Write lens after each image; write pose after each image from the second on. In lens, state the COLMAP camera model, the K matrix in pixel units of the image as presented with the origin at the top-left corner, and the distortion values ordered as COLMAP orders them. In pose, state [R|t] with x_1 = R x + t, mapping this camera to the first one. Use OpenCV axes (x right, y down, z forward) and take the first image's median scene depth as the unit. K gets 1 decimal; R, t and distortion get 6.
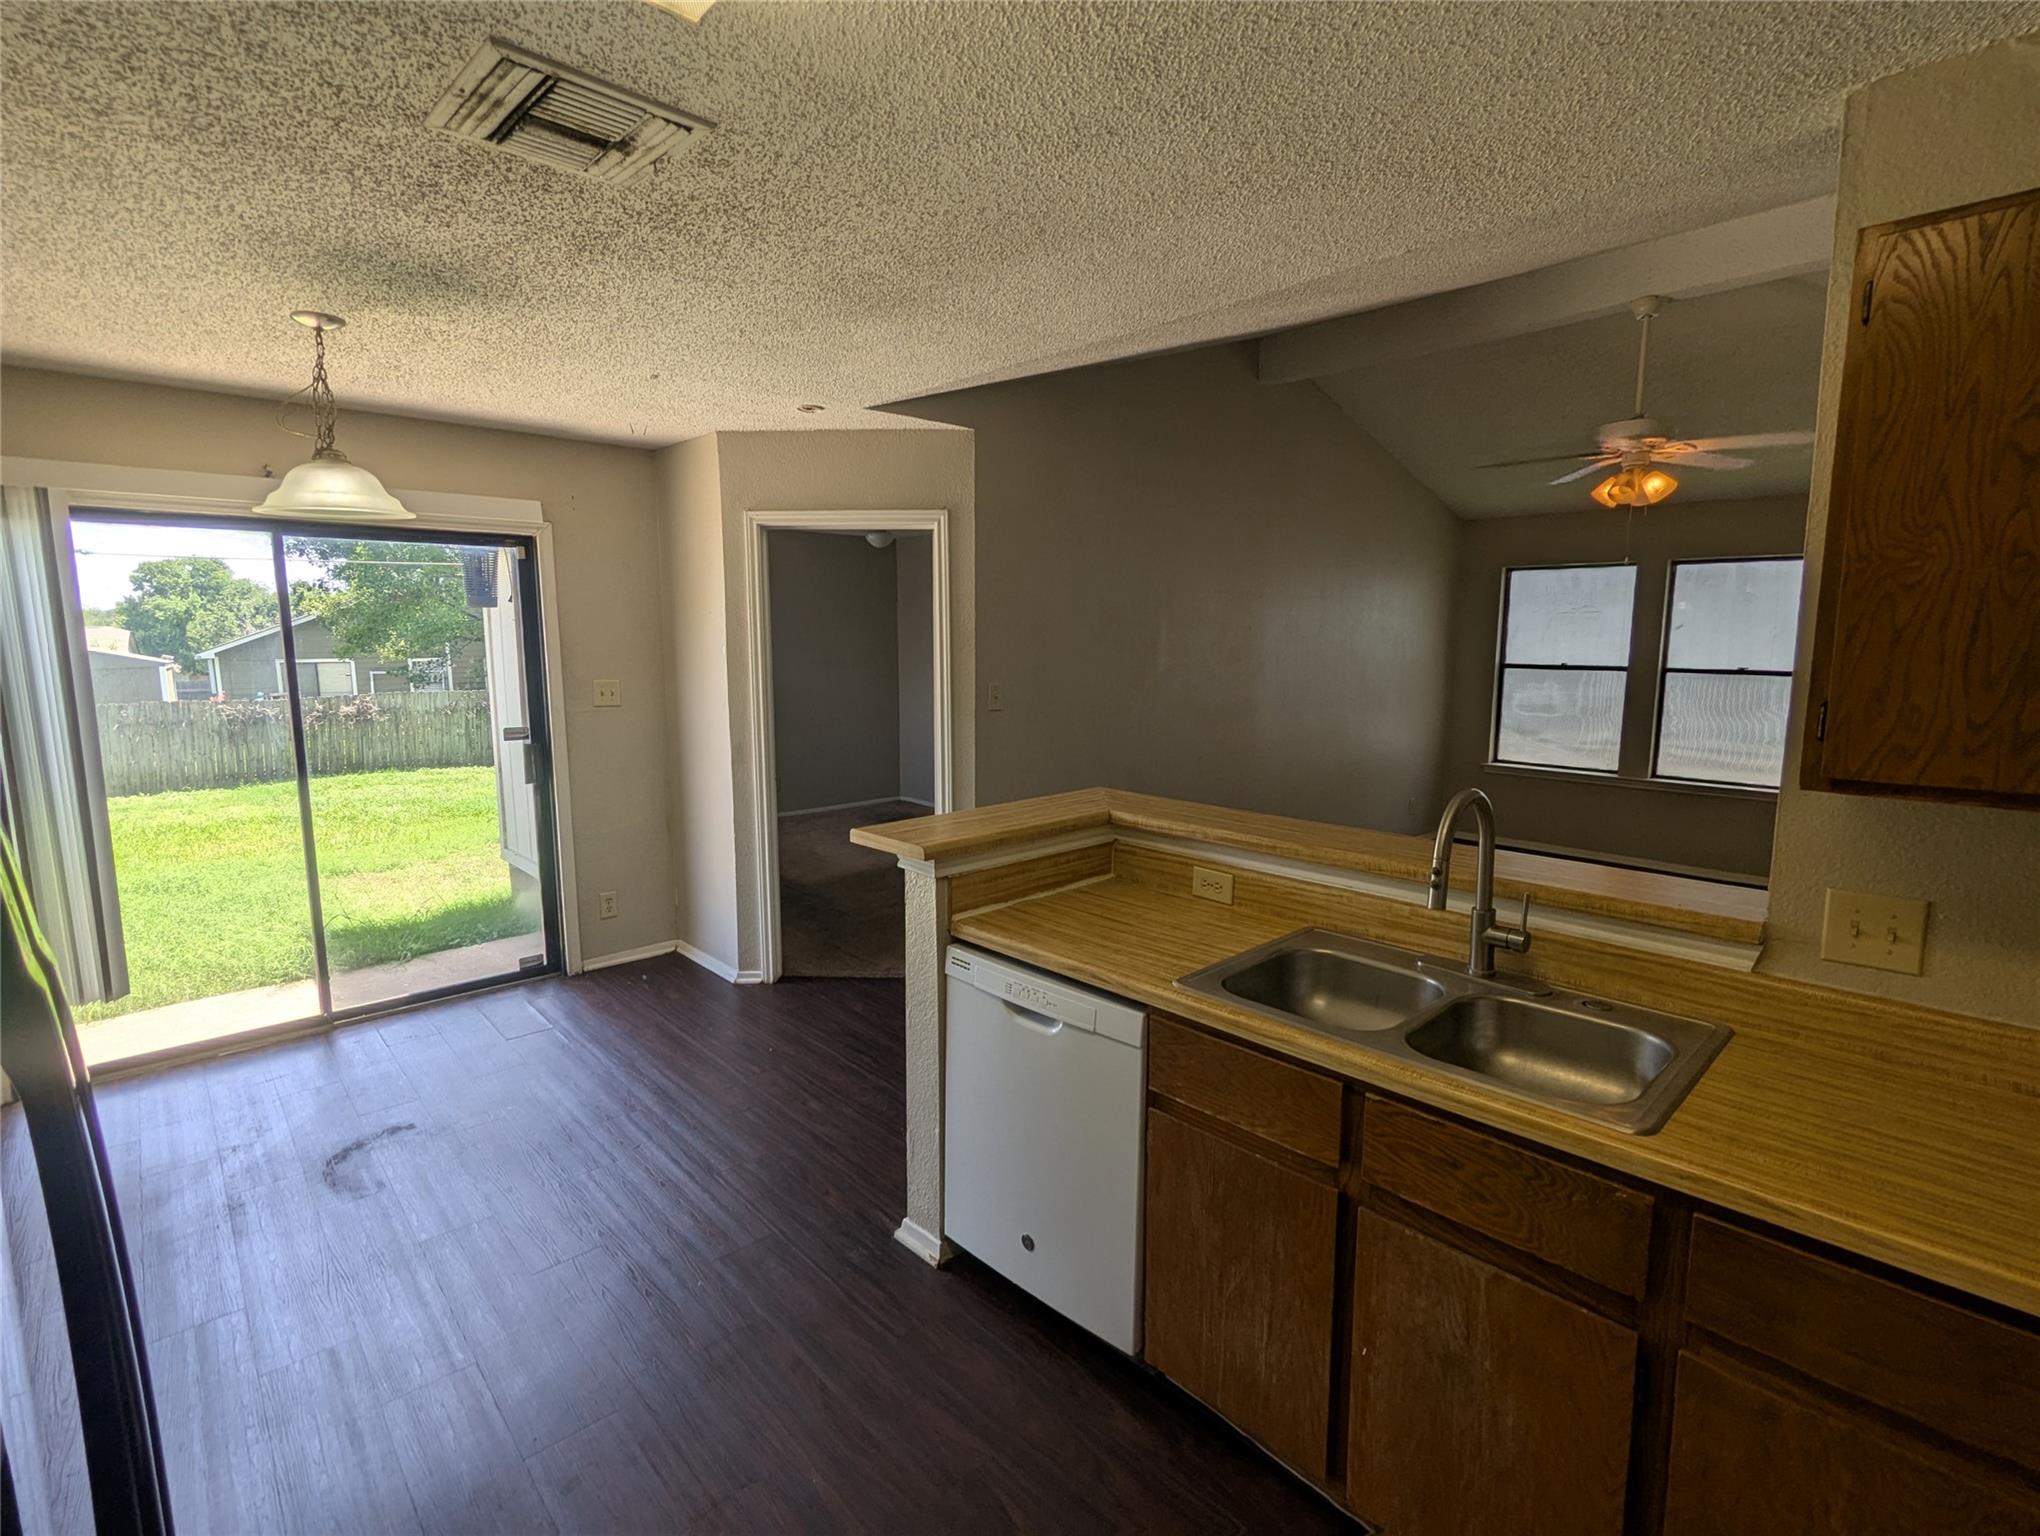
lens RADIAL K [[967.7, 0, 1020.8], [0, 967.7, 765.9], [0, 0, 1]] dist [-0.001284, 0.001515]
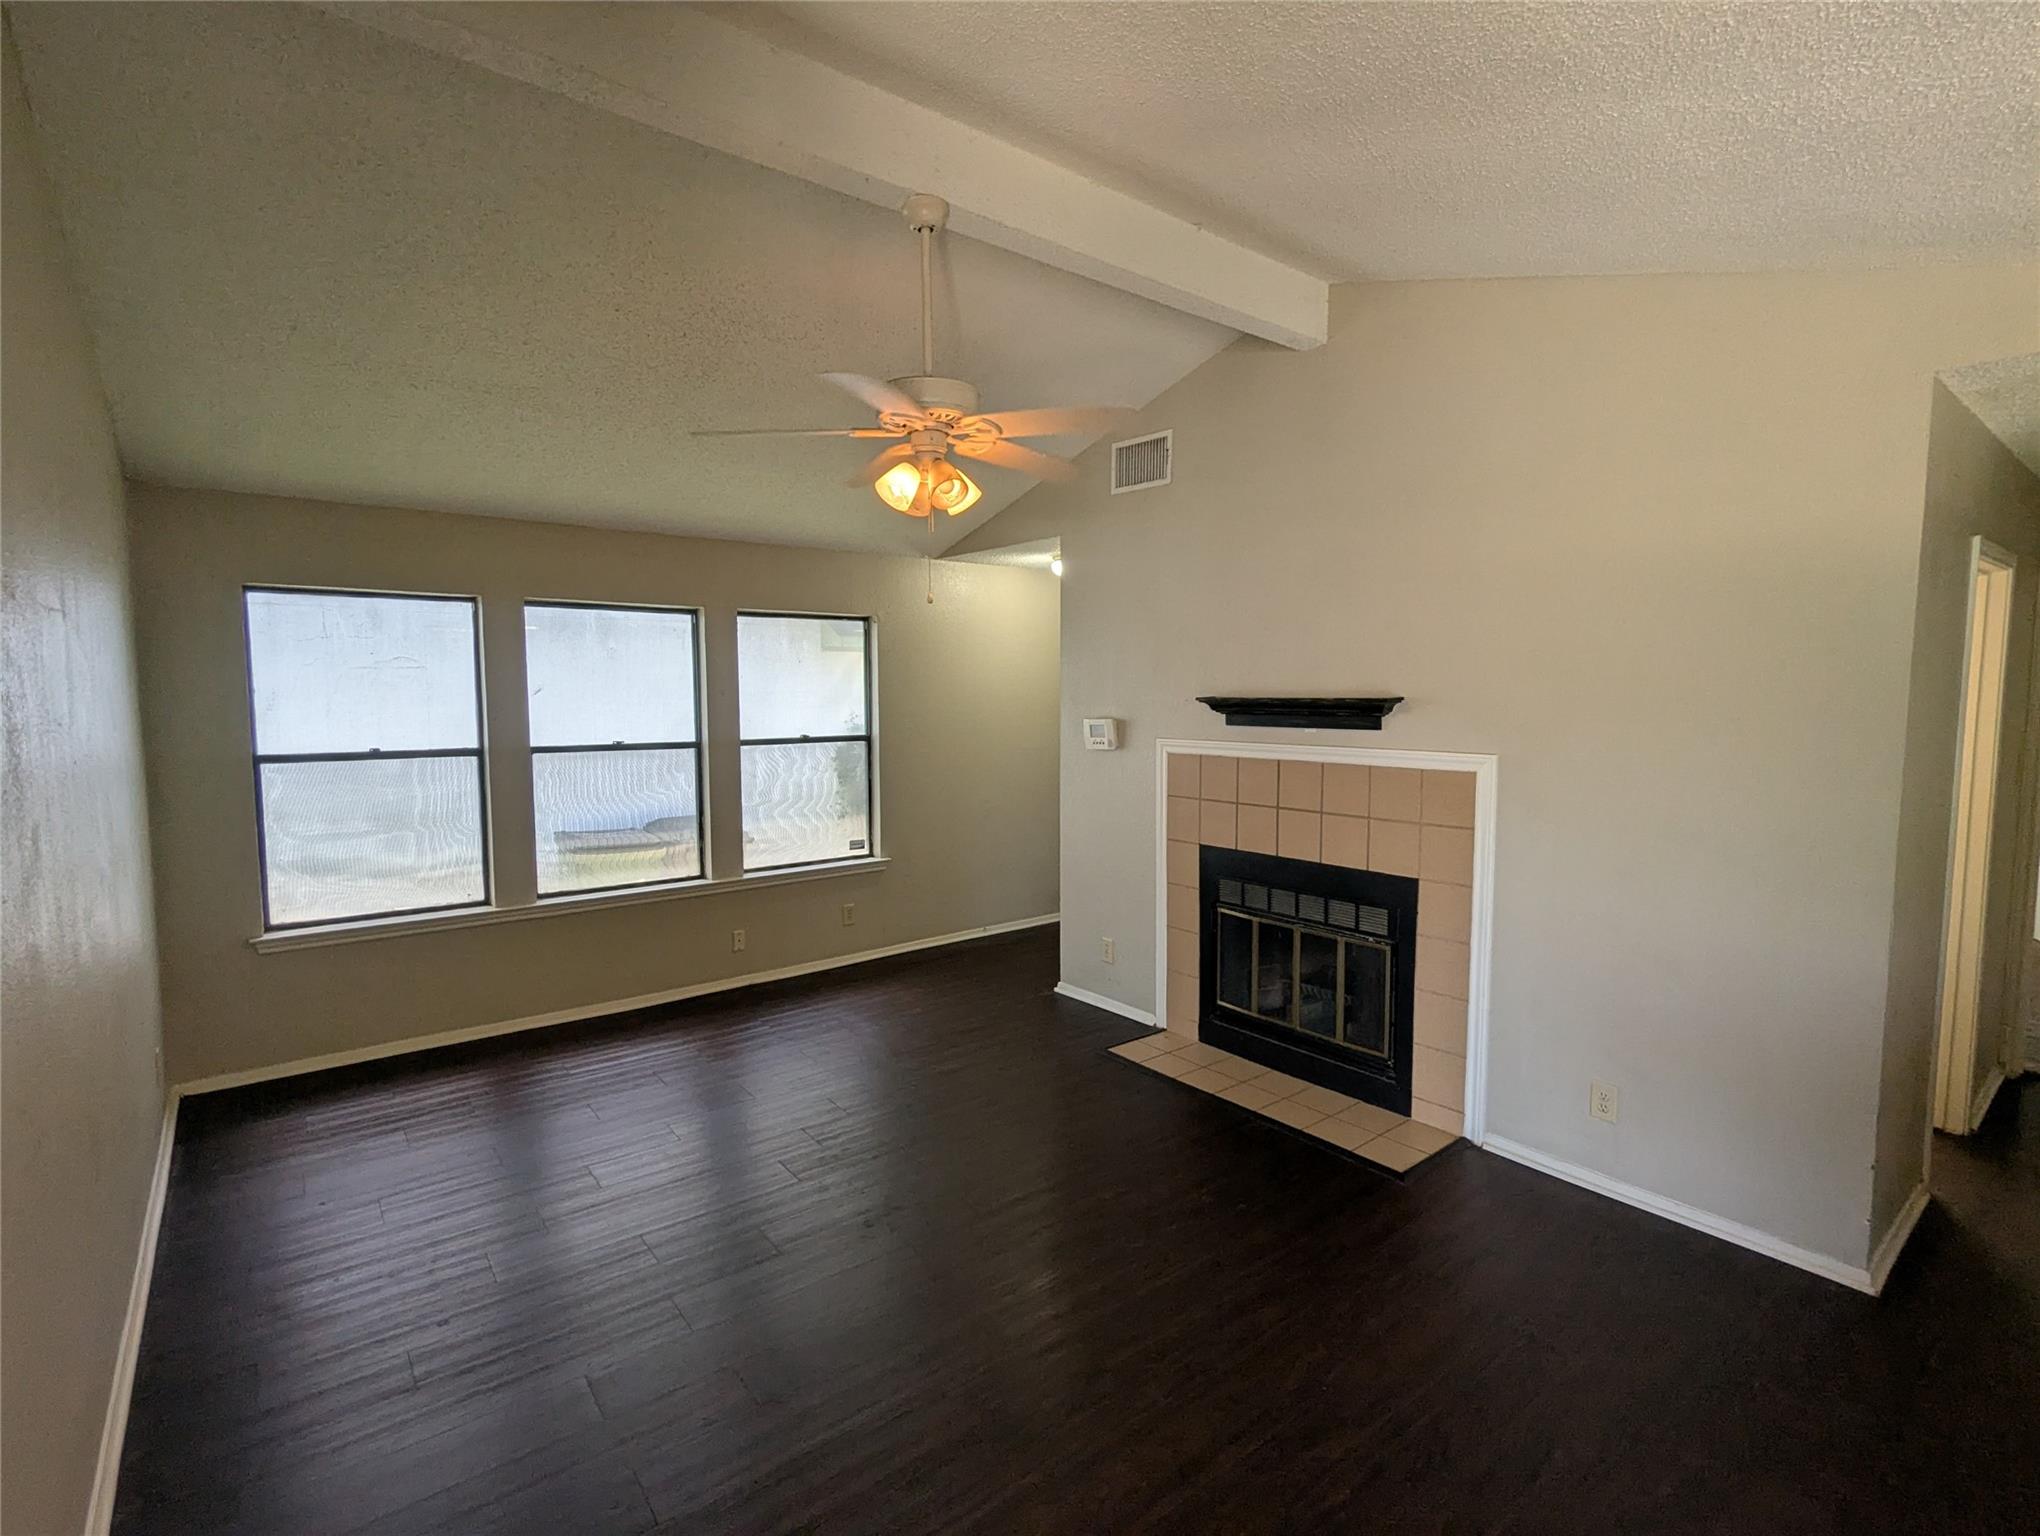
lens RADIAL K [[967.7, 0, 1028.2], [0, 967.7, 768.0], [0, 0, 1]] dist [-0.001284, 0.001515]
pose [[0.080334, -0.081904, 0.993397, -0.019370], [0.138661, 0.987846, 0.070233, -0.080441], [-0.987076, 0.132103, 0.090714, 0.538480]]
